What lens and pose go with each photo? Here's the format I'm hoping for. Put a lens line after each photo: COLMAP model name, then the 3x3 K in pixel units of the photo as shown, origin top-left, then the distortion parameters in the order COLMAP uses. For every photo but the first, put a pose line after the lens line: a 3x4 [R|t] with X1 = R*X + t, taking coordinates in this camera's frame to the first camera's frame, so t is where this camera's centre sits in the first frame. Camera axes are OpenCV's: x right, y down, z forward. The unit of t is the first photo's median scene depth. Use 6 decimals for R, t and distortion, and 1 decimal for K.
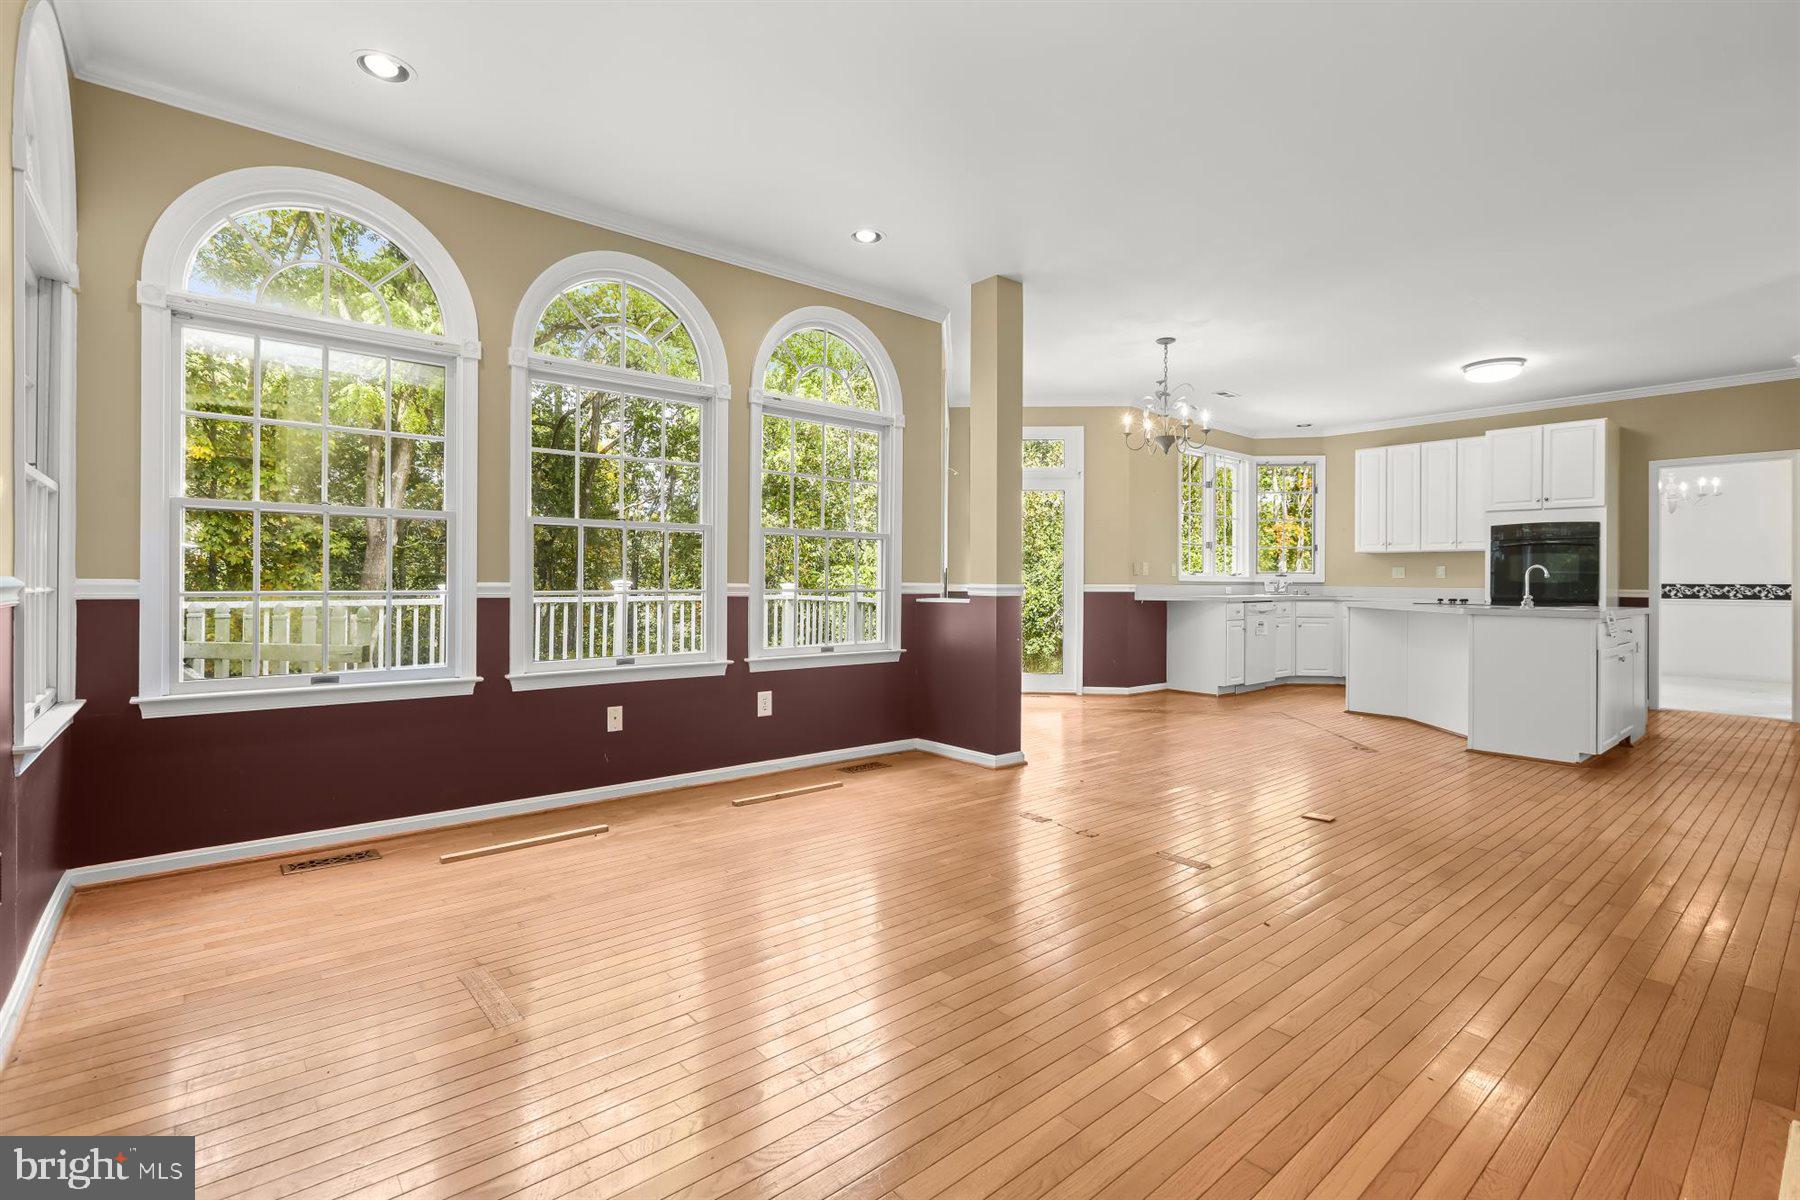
lens RADIAL K [[823.8, 0, 903.1], [0, 823.8, 573.7], [0, 0, 1]] dist [-0.002388, 0.000002]
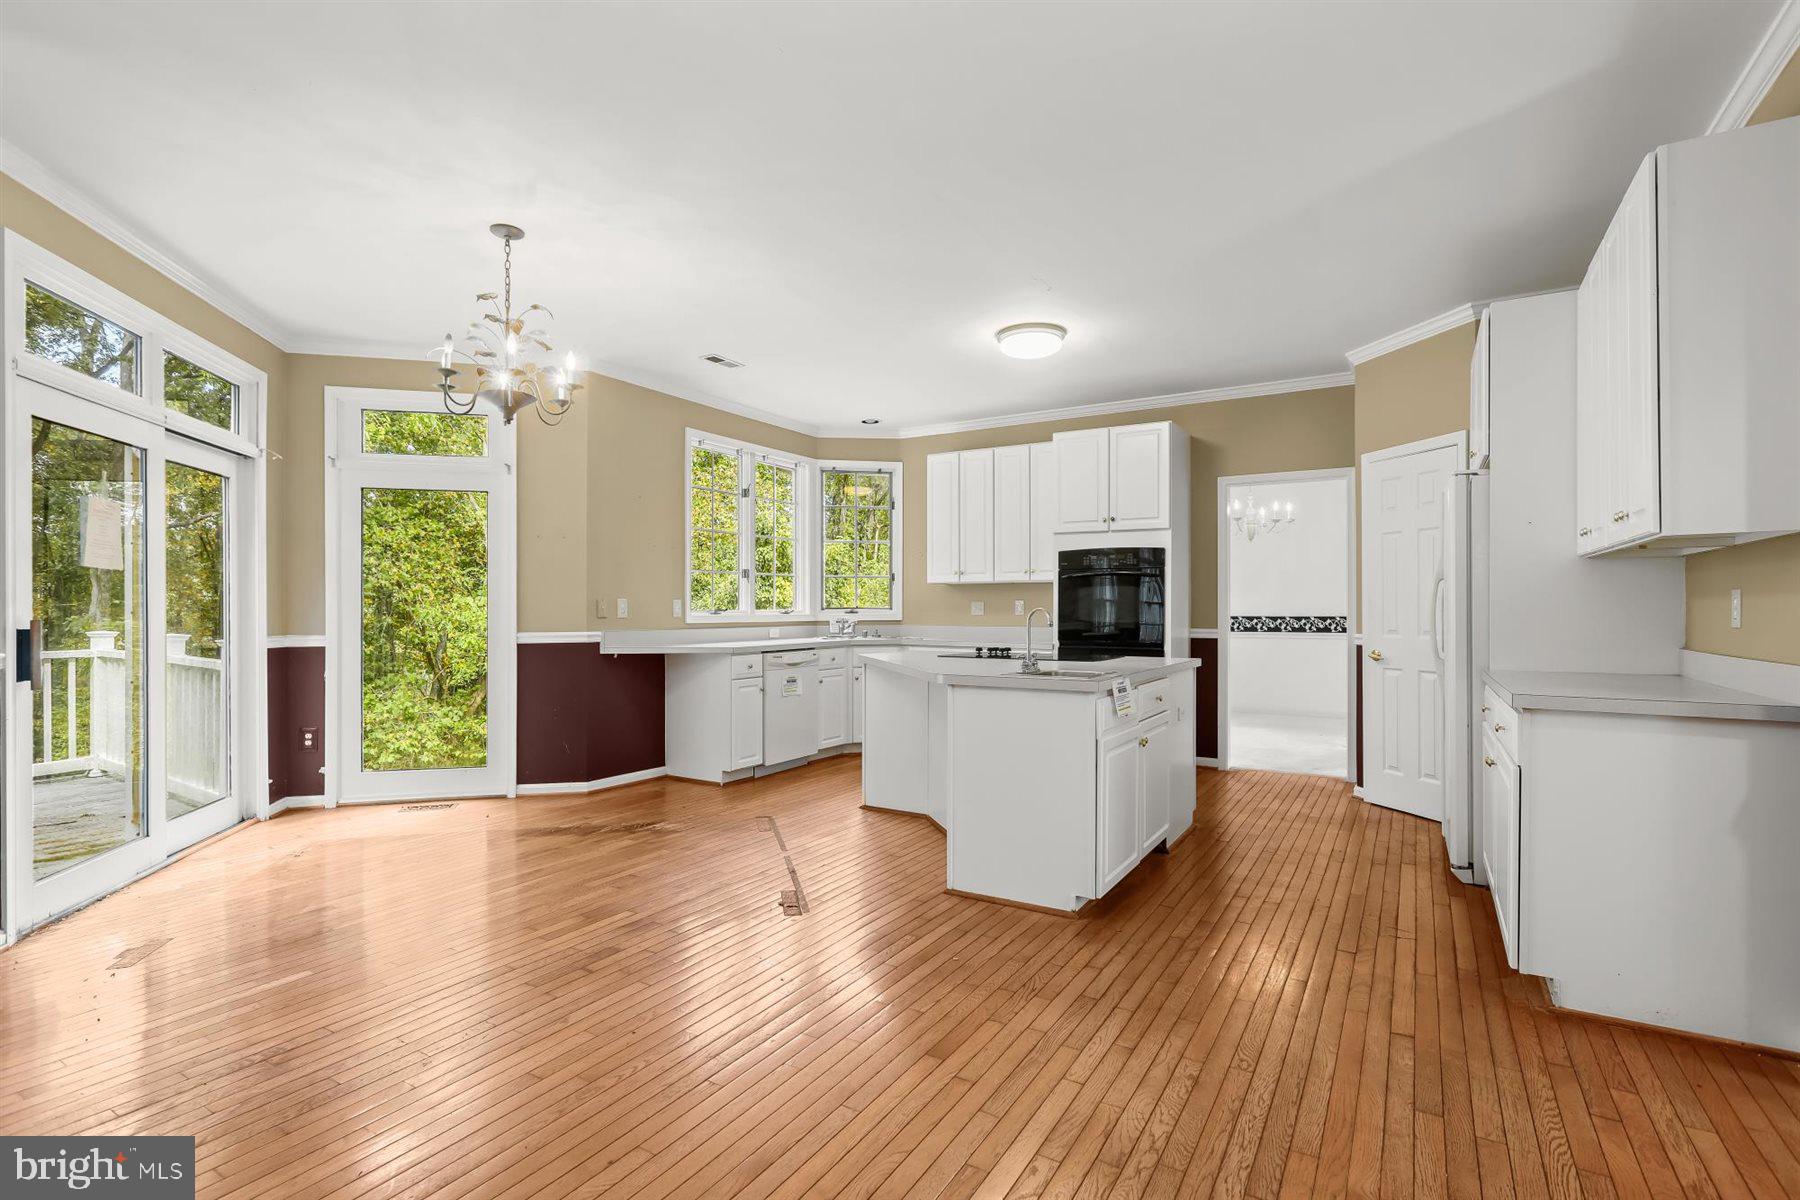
lens RADIAL K [[854.6, 0, 896.8], [0, 854.6, 605.7], [0, 0, 1]] dist [-0.024596, 0.000229]
pose [[0.950960, -0.007700, 0.309219, 0.277172], [0.005338, 0.999950, 0.008486, -0.012012], [-0.309269, -0.006419, 0.950953, 0.231671]]
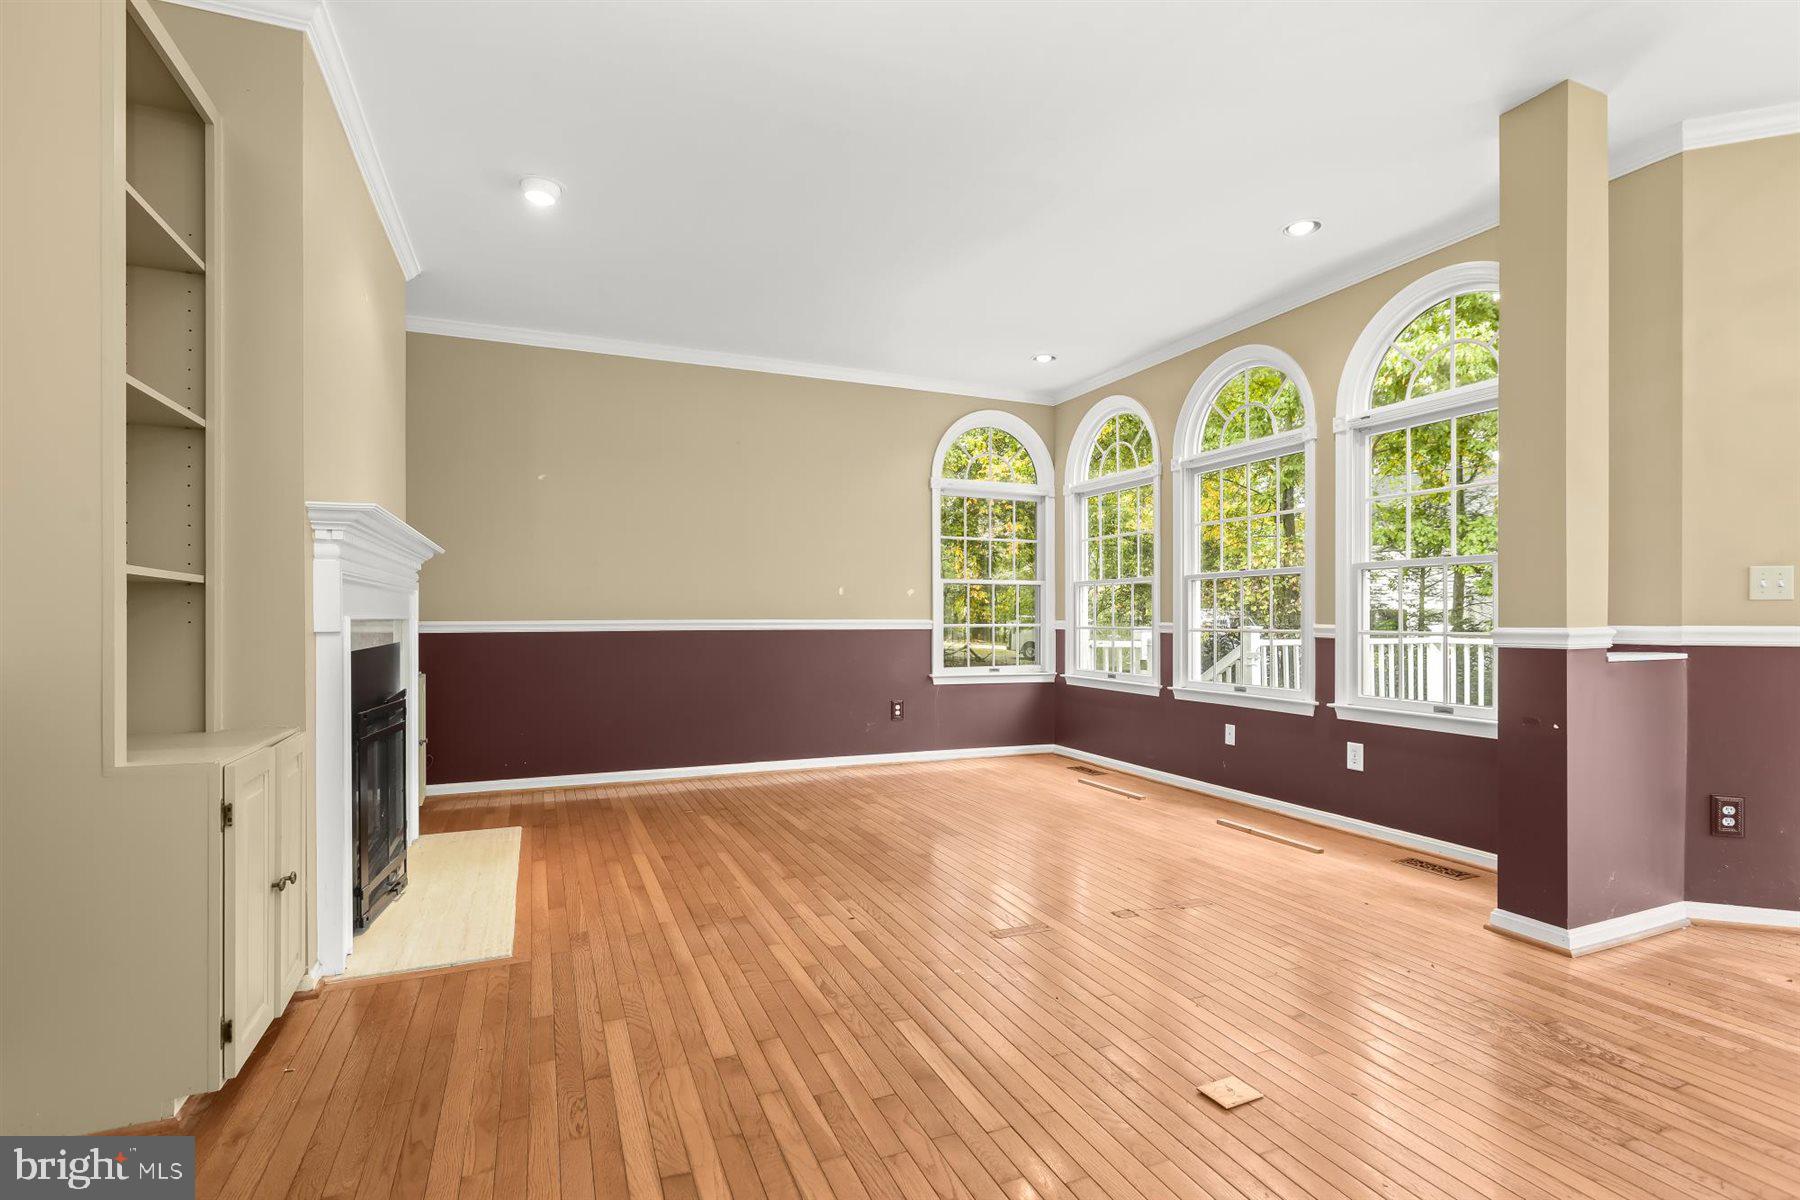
lens RADIAL K [[854.6, 0, 896.8], [0, 854.6, 605.7], [0, 0, 1]] dist [-0.024596, 0.000229]
pose [[-0.296719, -0.020196, -0.954751, 1.743341], [-0.000262, 0.999778, -0.021067, 0.022418], [0.954965, -0.006001, -0.296659, 1.581995]]
